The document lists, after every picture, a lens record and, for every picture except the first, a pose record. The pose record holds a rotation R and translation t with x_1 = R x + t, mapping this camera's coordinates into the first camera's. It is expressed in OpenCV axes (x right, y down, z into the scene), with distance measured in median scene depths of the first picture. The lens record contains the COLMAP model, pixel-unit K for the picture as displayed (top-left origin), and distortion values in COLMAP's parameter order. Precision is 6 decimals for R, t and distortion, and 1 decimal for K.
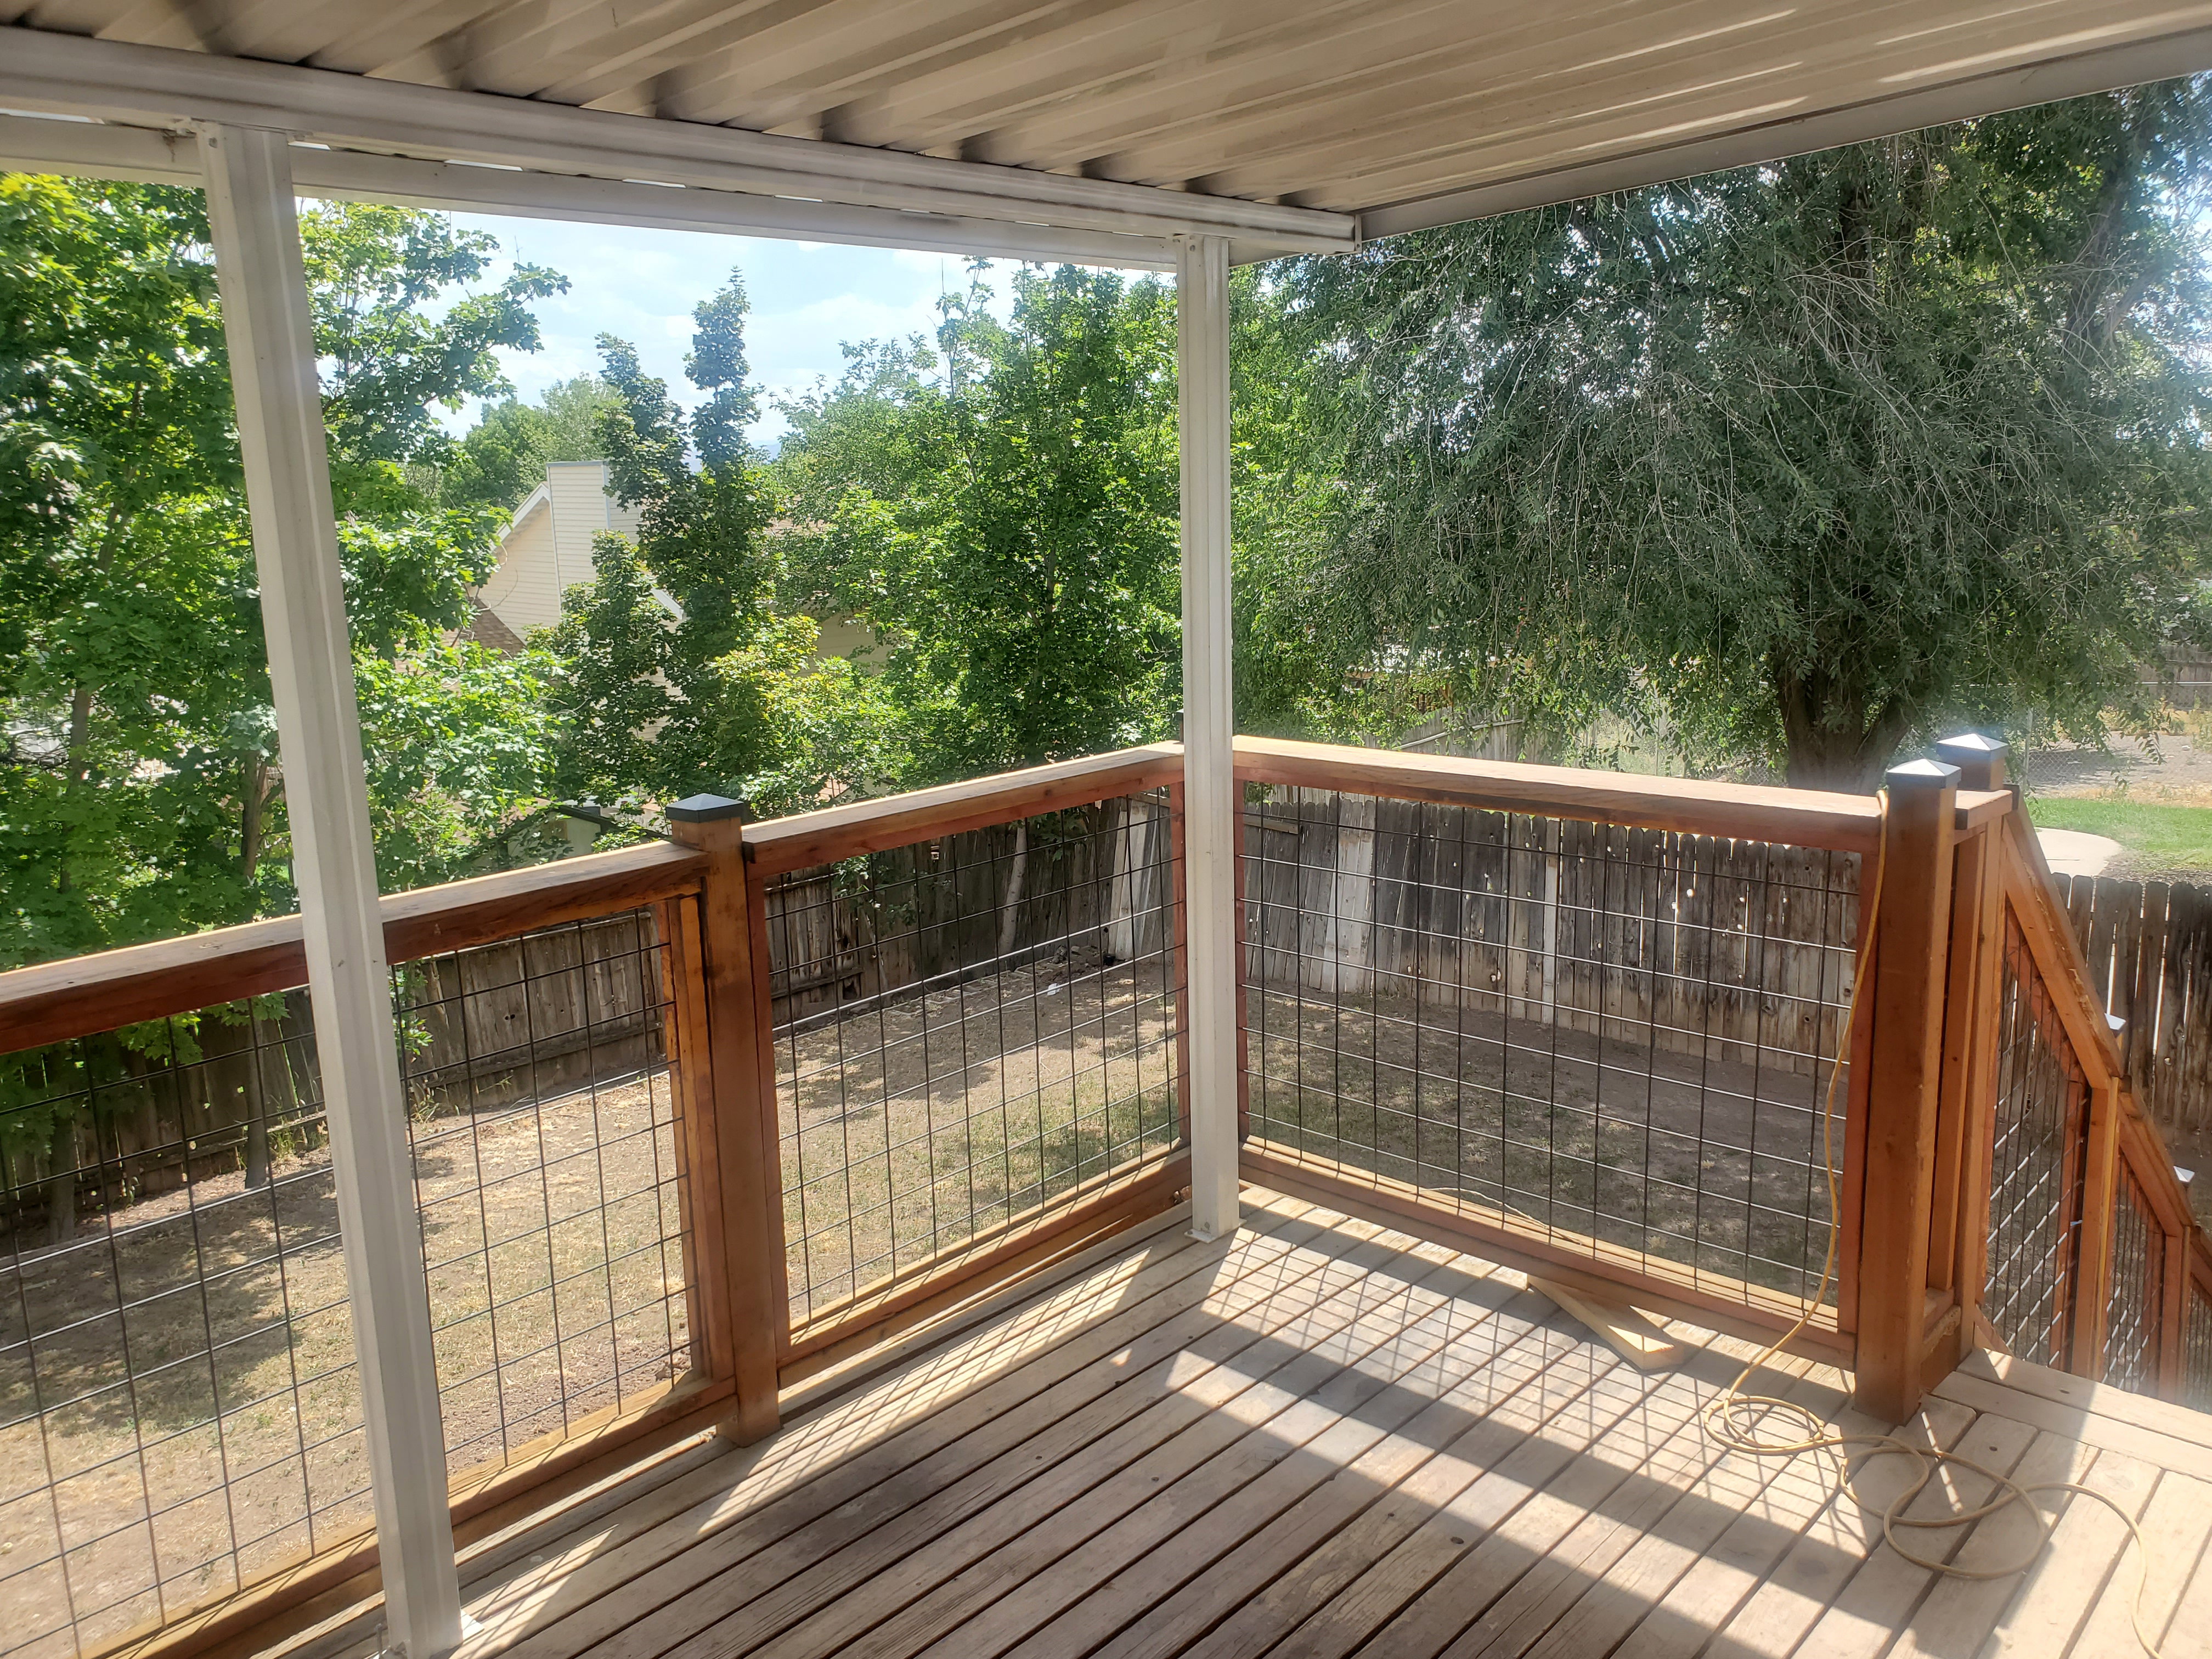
lens RADIAL K [[1734.4, 0, 1116.2], [0, 1734.4, 825.1], [0, 0, 1]] dist [0.048307, -0.065278]
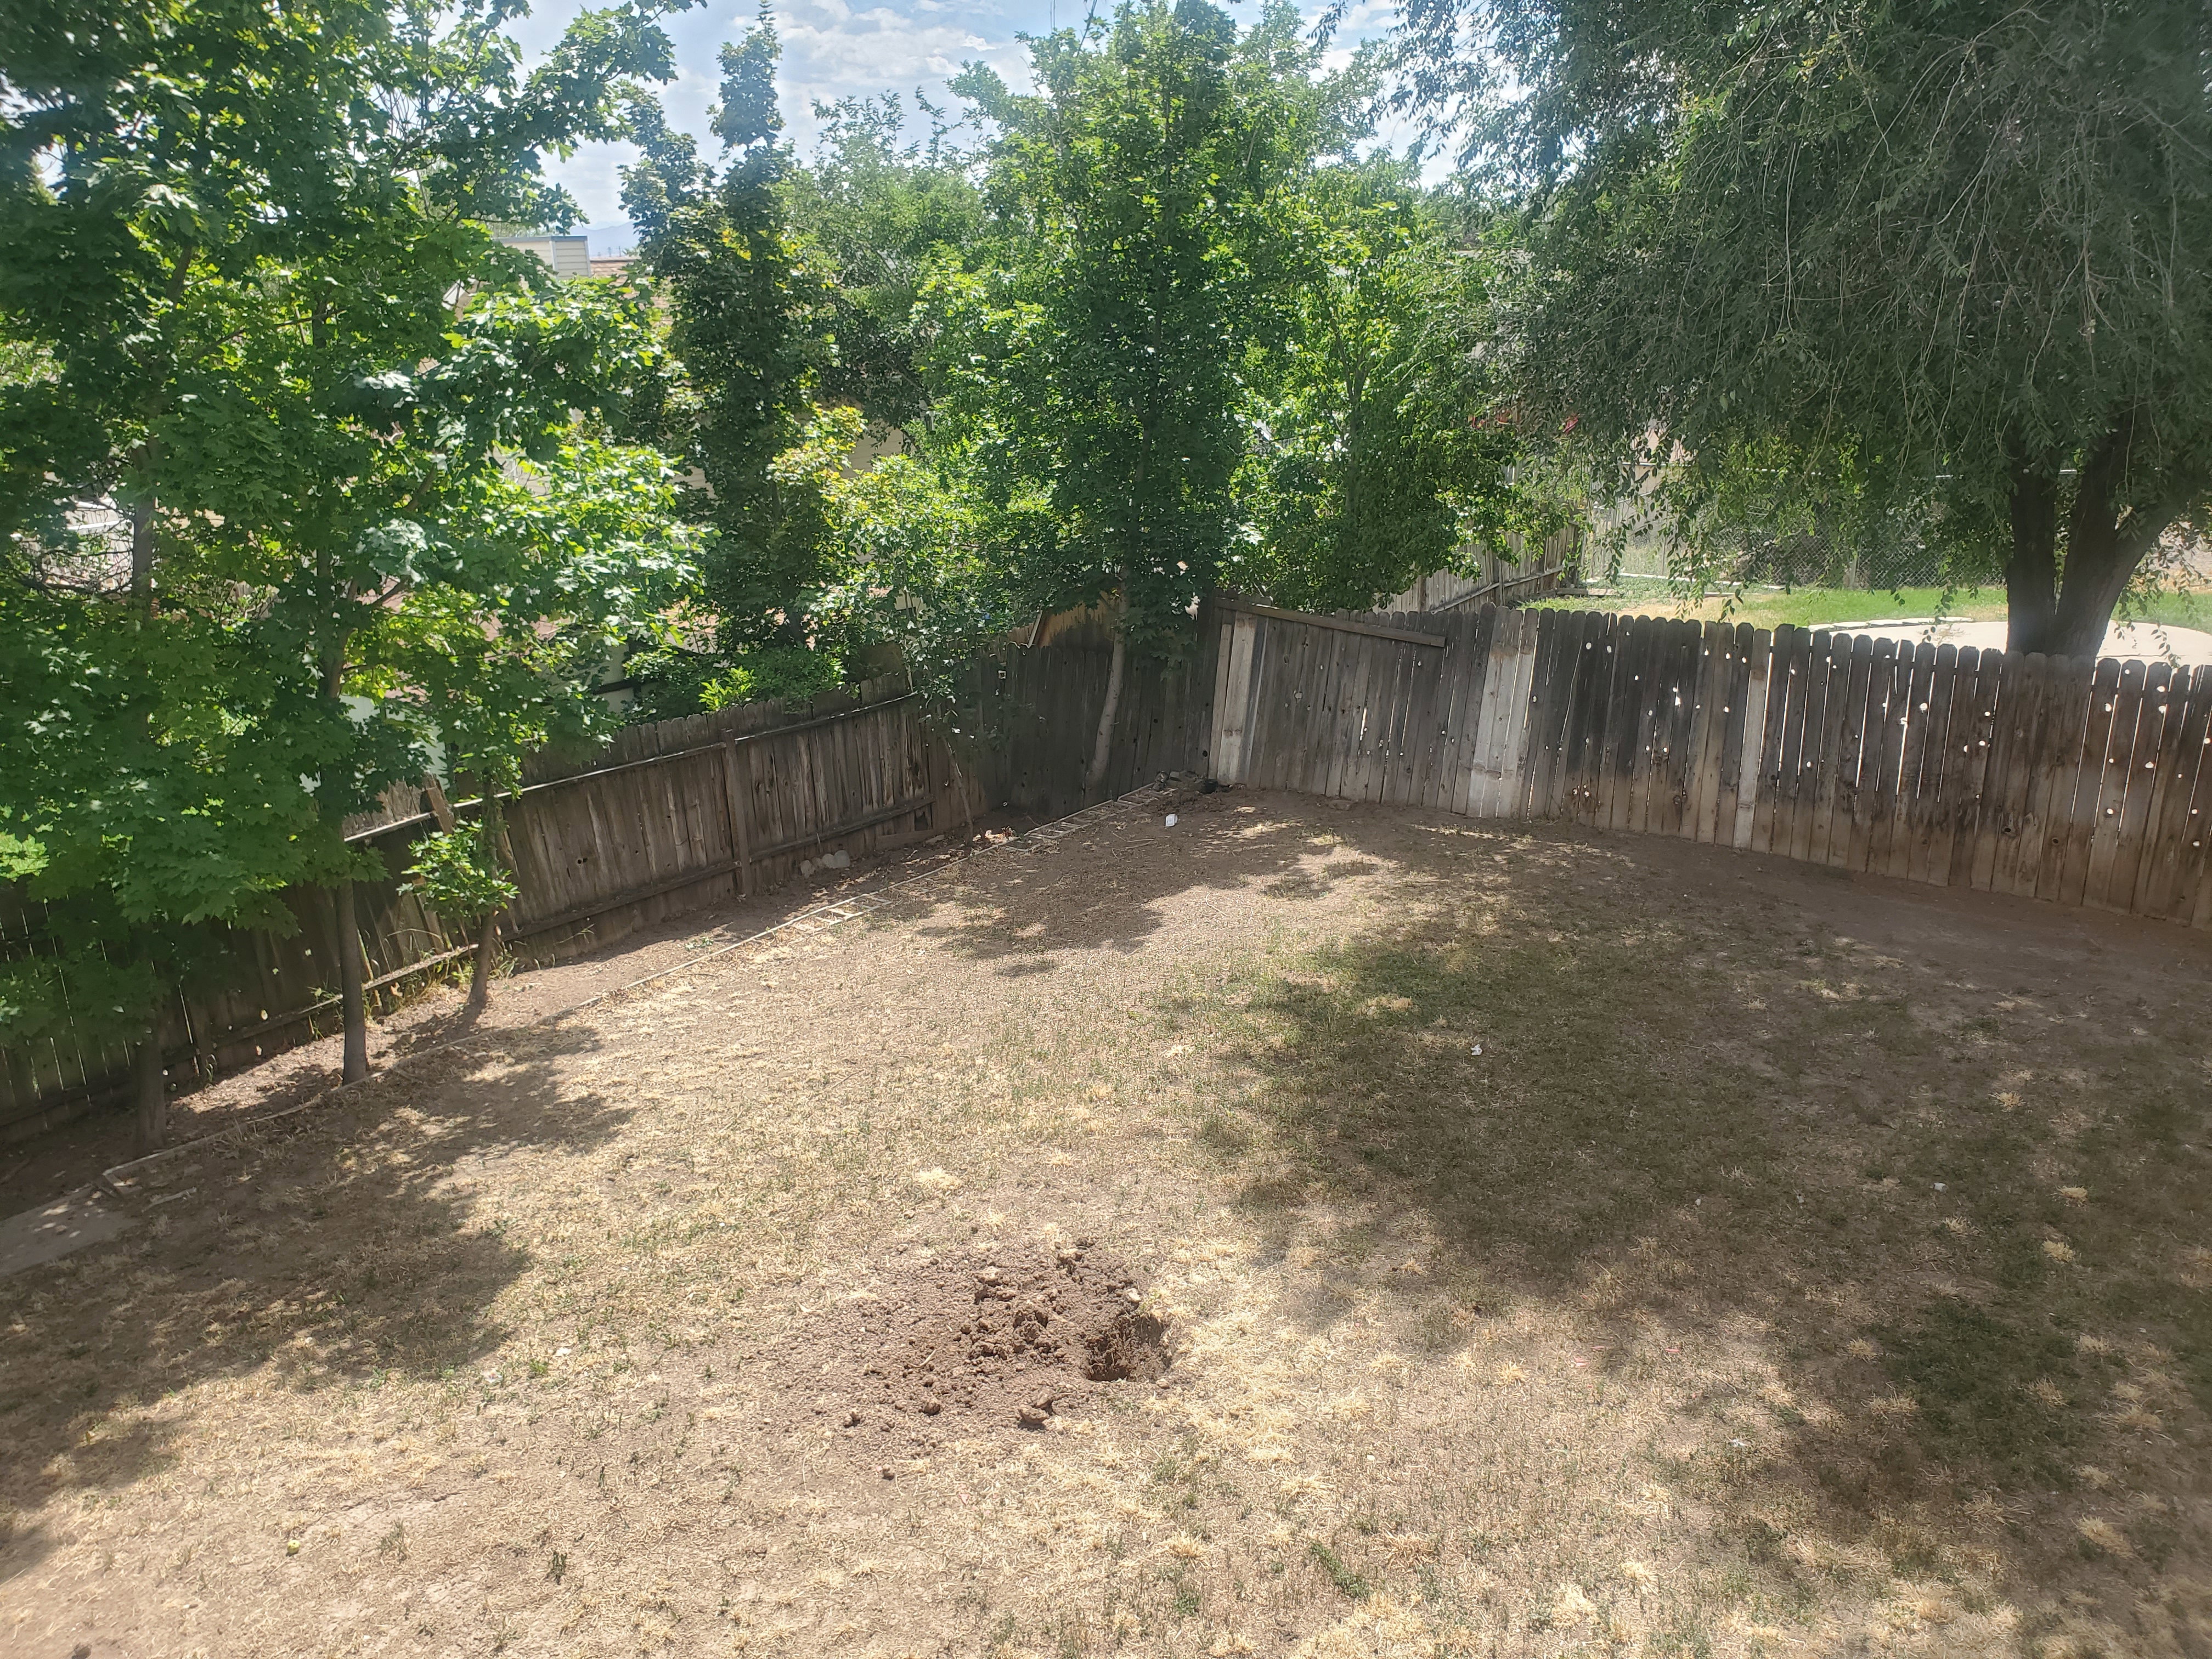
lens RADIAL K [[1709.1, 0, 1070.6], [0, 1709.1, 846.7], [0, 0, 1]] dist [-0.004547, -0.000317]
pose [[0.997872, -0.022966, 0.061022, -0.165663], [0.014898, 0.991466, 0.129509, -0.010791], [-0.063476, -0.128324, 0.989699, 0.114171]]
